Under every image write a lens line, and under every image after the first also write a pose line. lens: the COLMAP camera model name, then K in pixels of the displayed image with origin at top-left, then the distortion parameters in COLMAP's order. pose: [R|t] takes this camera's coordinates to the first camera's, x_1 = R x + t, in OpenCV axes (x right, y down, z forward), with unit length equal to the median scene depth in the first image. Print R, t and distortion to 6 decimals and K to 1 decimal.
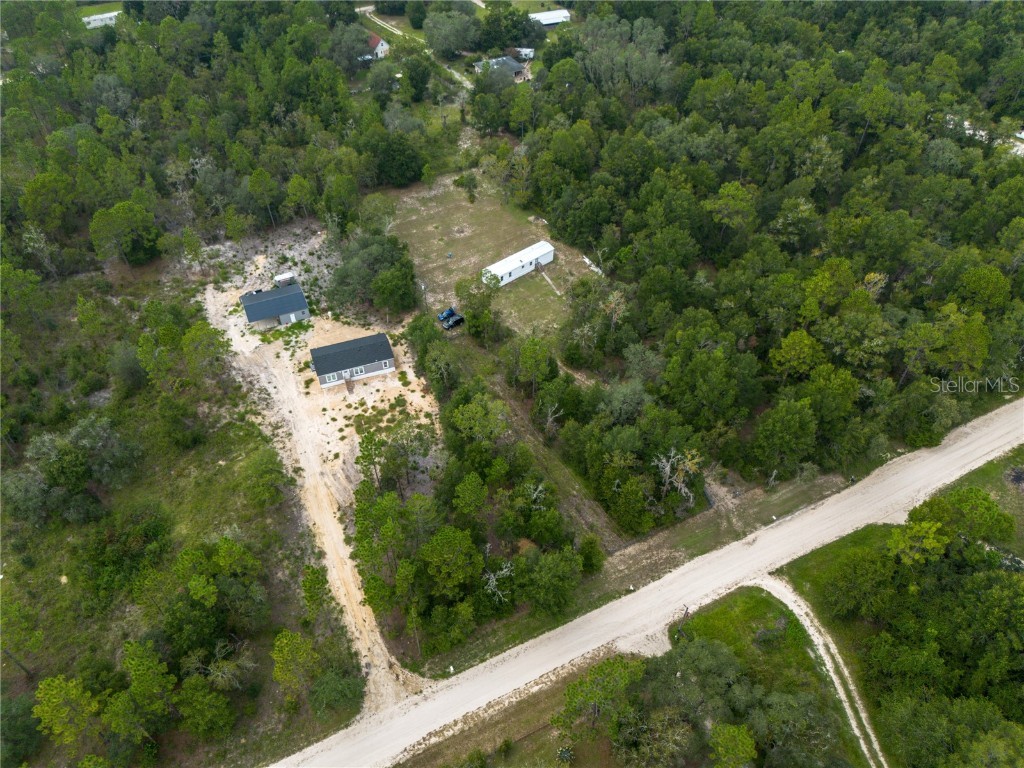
lens RADIAL K [[722.0, 0, 511.1], [0, 722.0, 384.9], [0, 0, 1]] dist [0.065986, -0.063247]
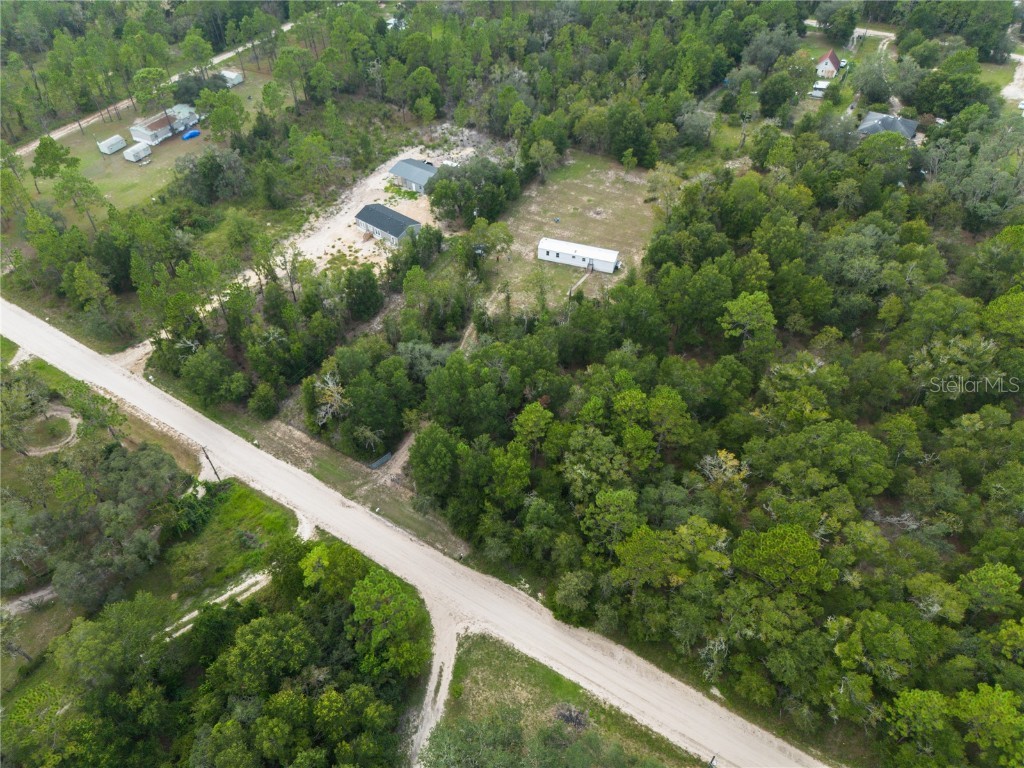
lens RADIAL K [[722.0, 0, 511.1], [0, 722.0, 384.9], [0, 0, 1]] dist [0.065986, -0.063247]
pose [[0.507789, 0.603883, -0.614390, 0.760330], [-0.600393, 0.759521, 0.250312, -0.246783], [0.617802, 0.241770, 0.748243, 0.247217]]
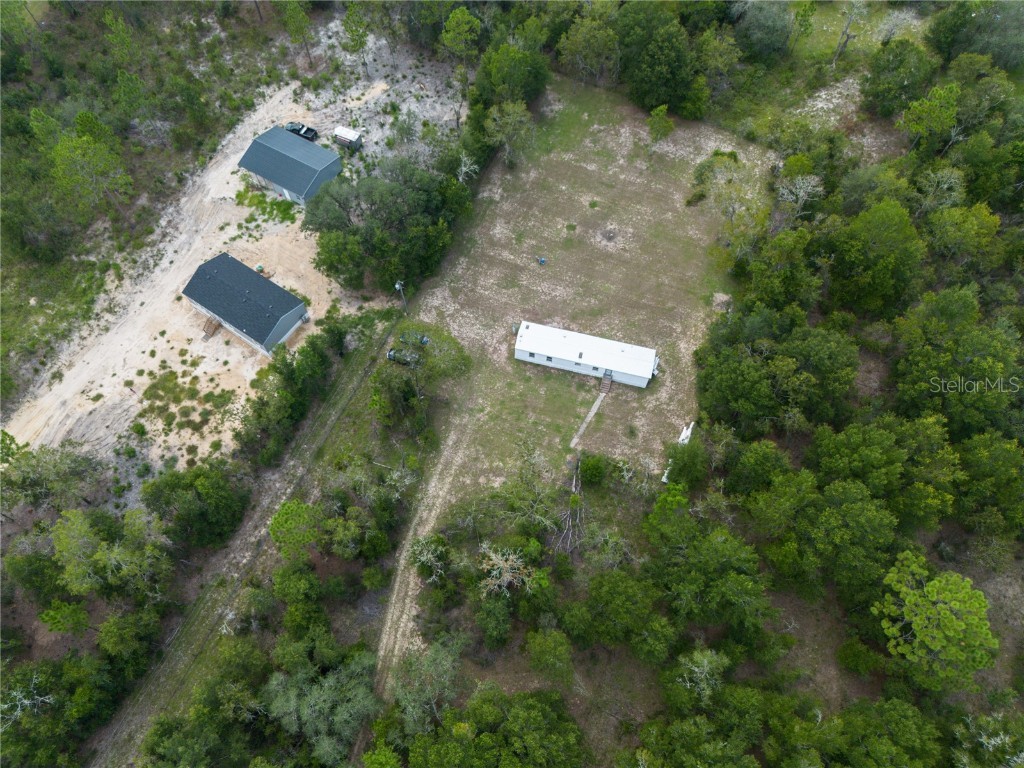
lens RADIAL K [[722.0, 0, 511.1], [0, 722.0, 384.9], [0, 0, 1]] dist [0.065986, -0.063247]
pose [[0.575485, 0.729787, -0.369090, 0.229494], [-0.569276, 0.681495, 0.459879, -0.419808], [0.587147, -0.054539, 0.807641, 0.537161]]
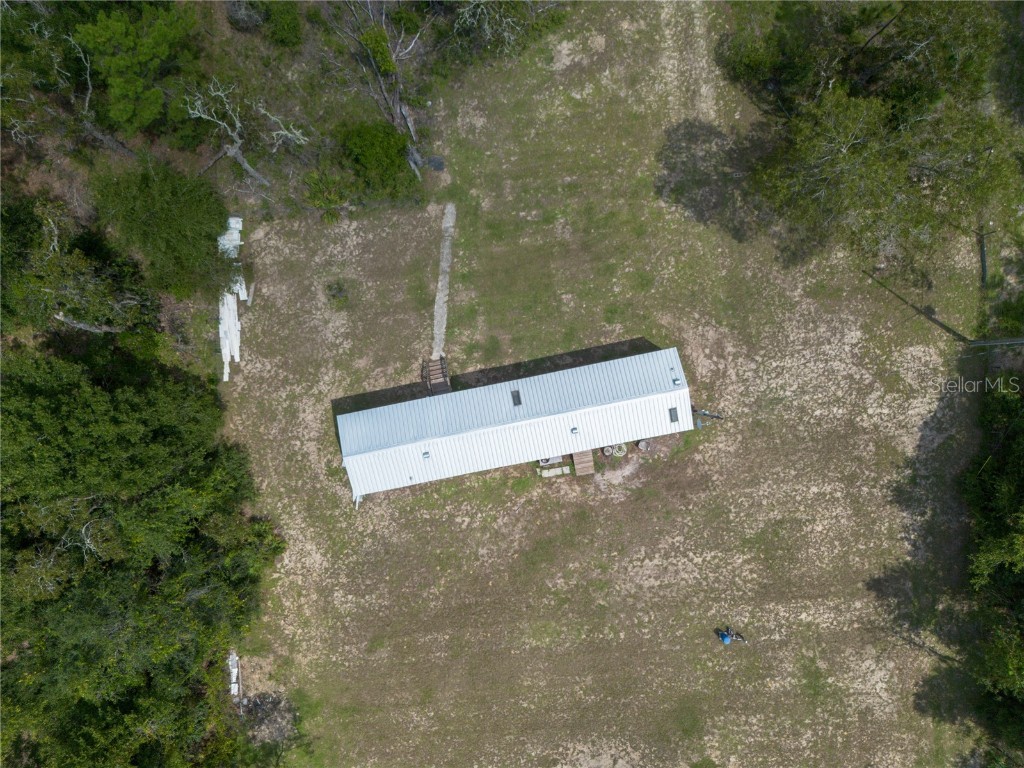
lens RADIAL K [[722.0, 0, 511.1], [0, 722.0, 384.9], [0, 0, 1]] dist [0.065986, -0.063247]
pose [[-0.874955, -0.484200, 0.001872, 0.018473], [0.346153, -0.622790, 0.701649, -0.356754], [-0.338573, 0.614559, 0.712521, 0.898854]]
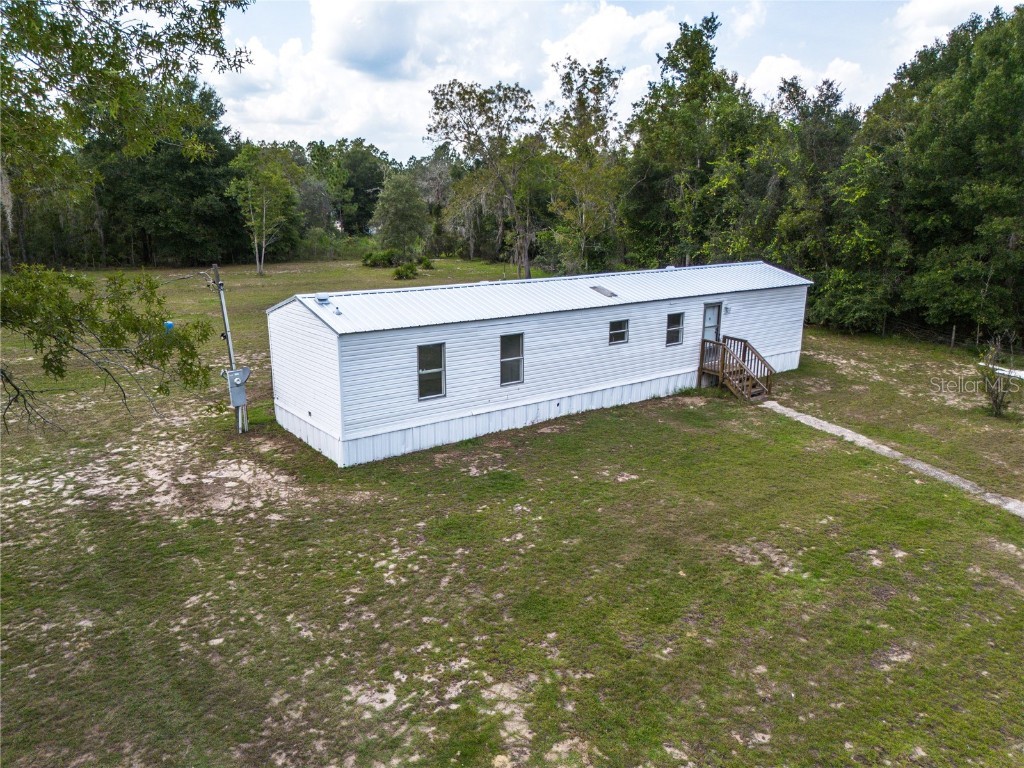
lens RADIAL K [[722.0, 0, 511.1], [0, 722.0, 384.9], [0, 0, 1]] dist [0.065986, -0.063247]
pose [[0.998041, 0.017340, -0.060119, 0.005979], [-0.045034, 0.866122, -0.497800, -0.098690], [0.043439, 0.499532, 0.865206, 0.965648]]
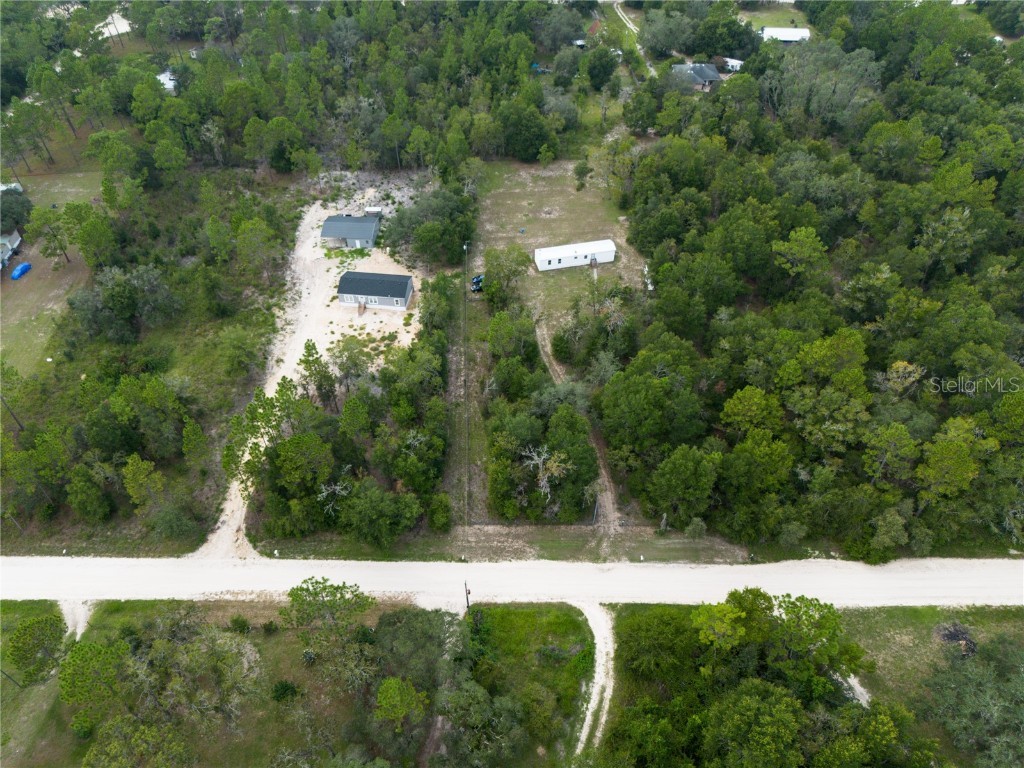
lens RADIAL K [[722.0, 0, 511.1], [0, 722.0, 384.9], [0, 0, 1]] dist [0.065986, -0.063247]
pose [[0.889447, 0.320527, -0.325802, 0.349347], [-0.320171, 0.945685, 0.056300, -0.024555], [0.326152, 0.054236, 0.943760, 0.023462]]
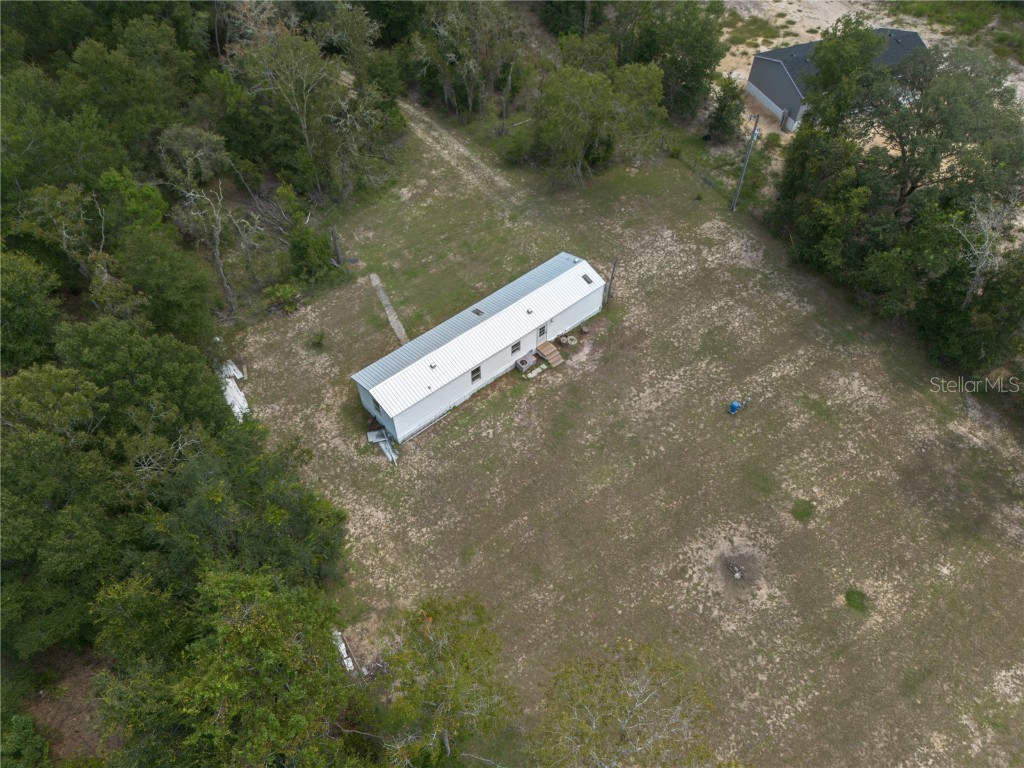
lens RADIAL K [[722.0, 0, 511.1], [0, 722.0, 384.9], [0, 0, 1]] dist [0.065986, -0.063247]
pose [[-0.999987, -0.000651, 0.005108, -0.001273], [0.005146, -0.091231, 0.995816, -0.505774], [-0.000182, 0.995830, 0.091233, 1.080967]]
